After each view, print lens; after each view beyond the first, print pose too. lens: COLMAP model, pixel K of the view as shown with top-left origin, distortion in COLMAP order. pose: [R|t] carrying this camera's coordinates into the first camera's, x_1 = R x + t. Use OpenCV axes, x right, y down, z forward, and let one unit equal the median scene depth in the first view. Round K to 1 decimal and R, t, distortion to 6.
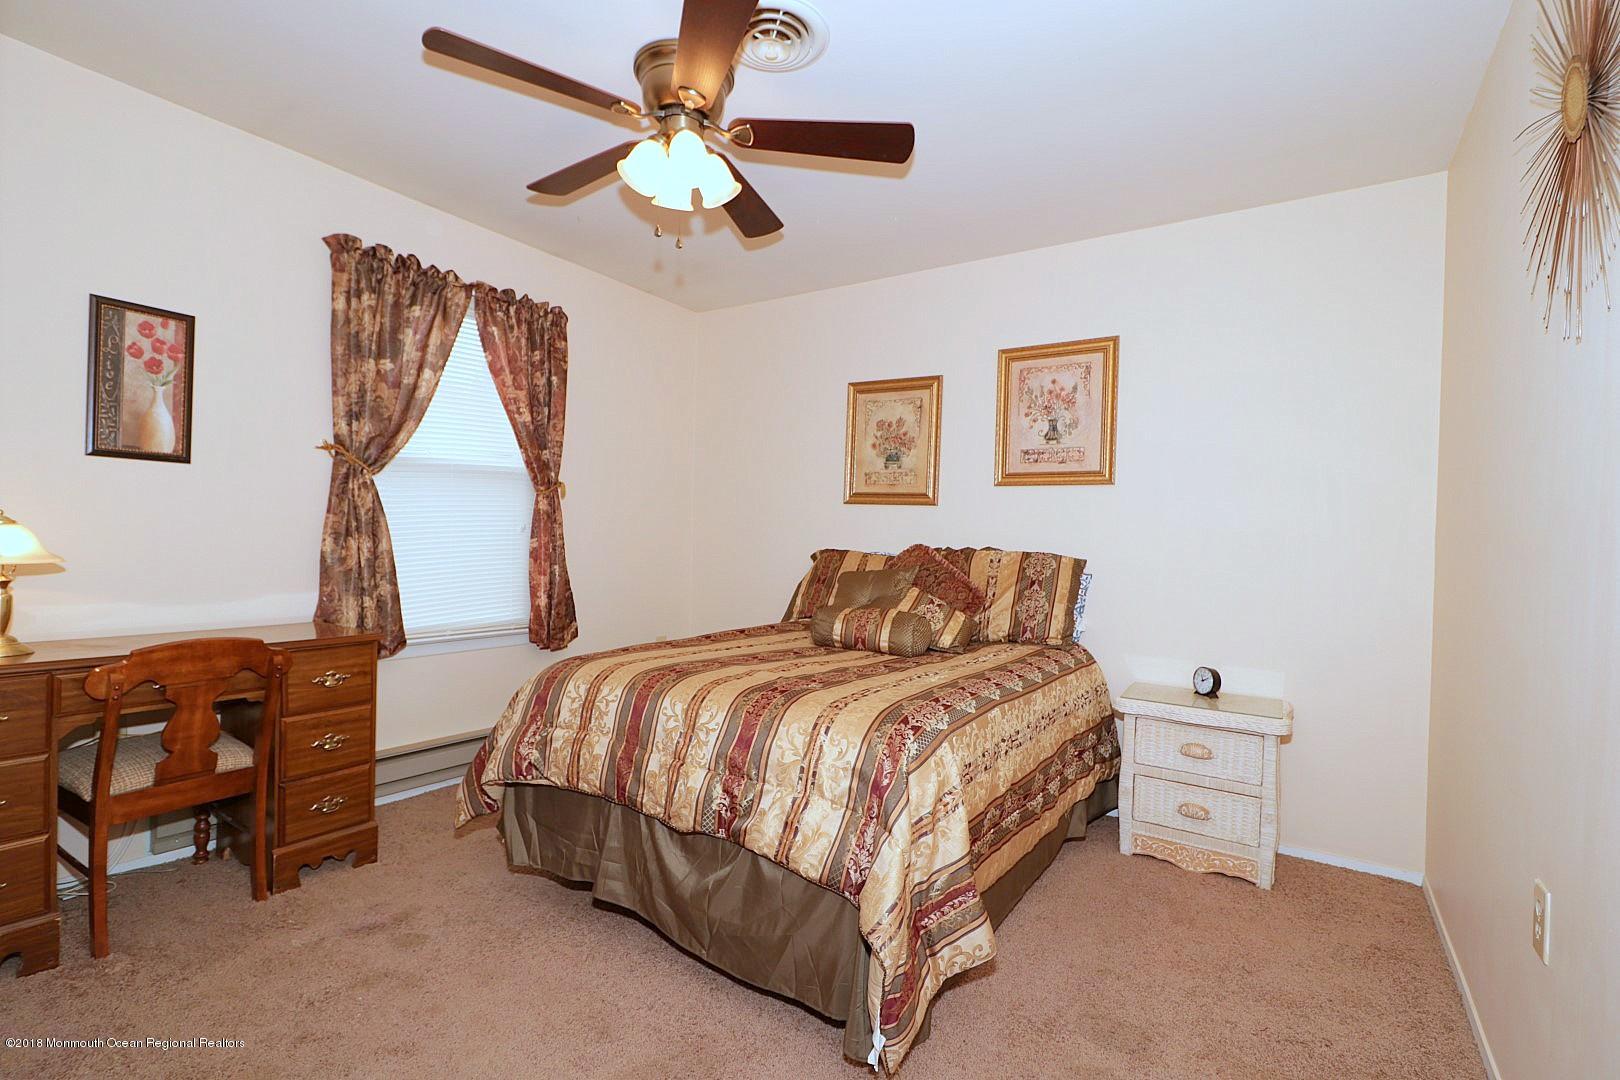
lens RADIAL K [[740.4, 0, 809.1], [0, 740.4, 542.2], [0, 0, 1]] dist [0.001785, -0.000143]
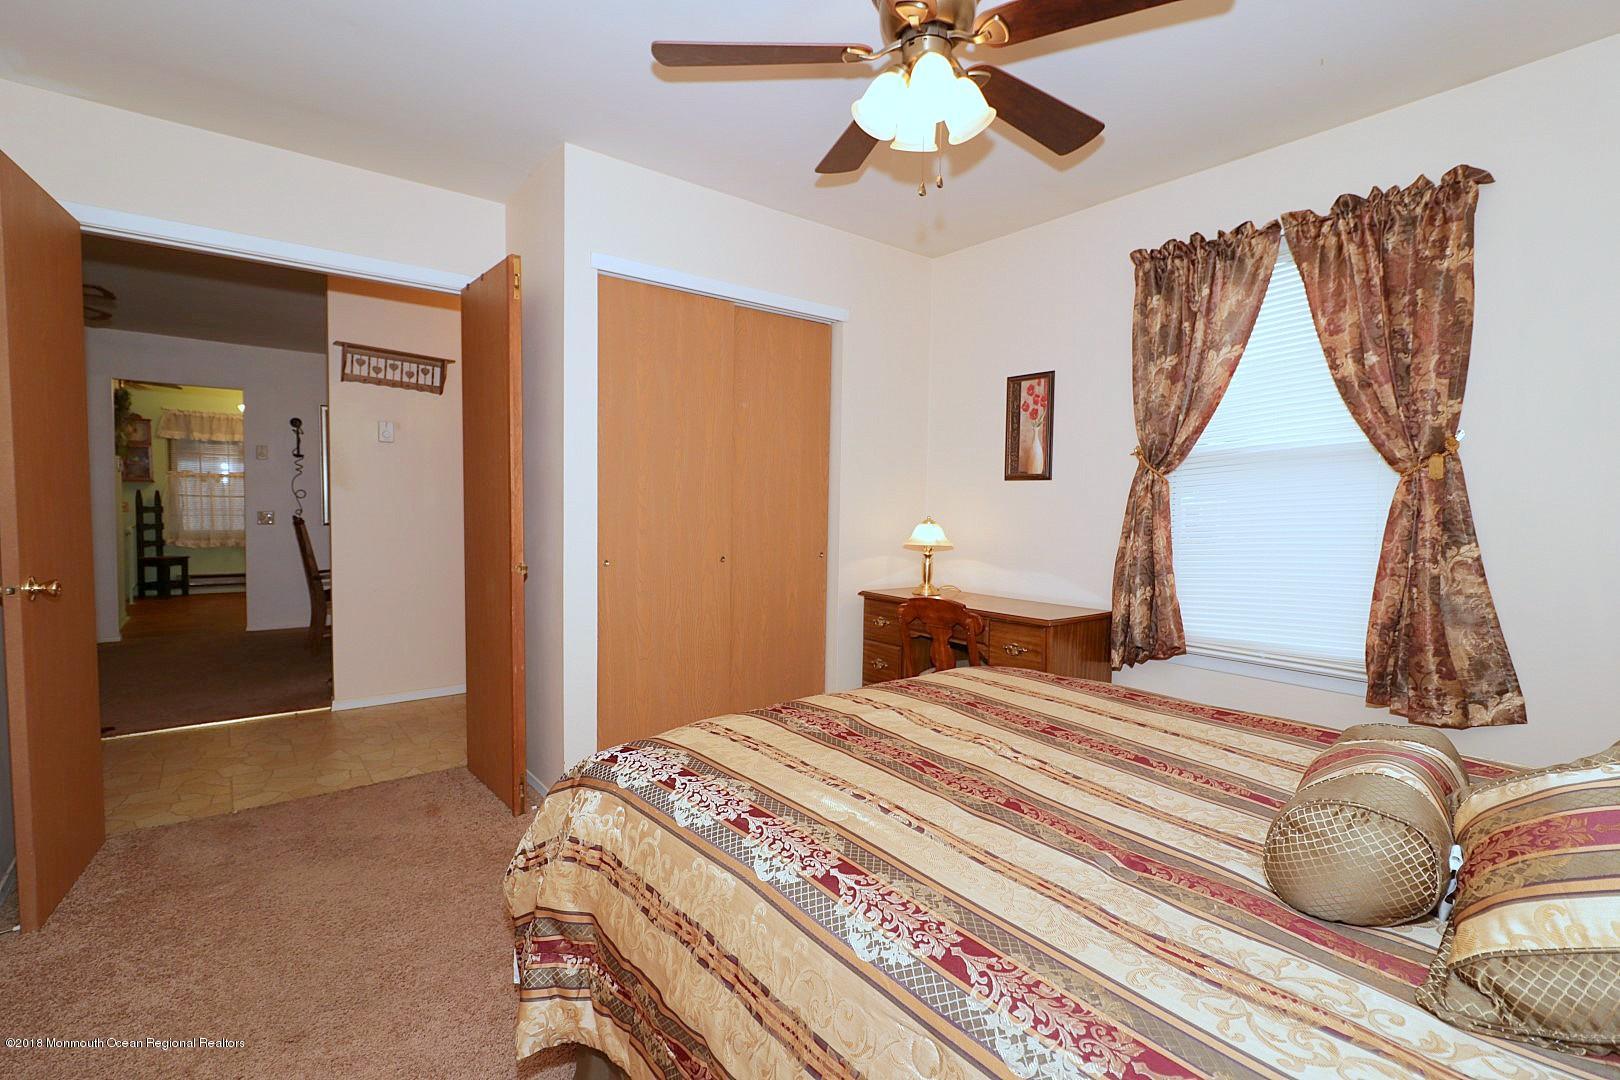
lens RADIAL K [[740.4, 0, 809.1], [0, 740.4, 542.2], [0, 0, 1]] dist [0.001785, -0.000143]
pose [[-0.303947, 0.014196, -0.952583, 0.616359], [-0.028420, 0.999309, 0.023960, -0.011916], [0.952265, 0.034355, -0.303333, 1.027428]]
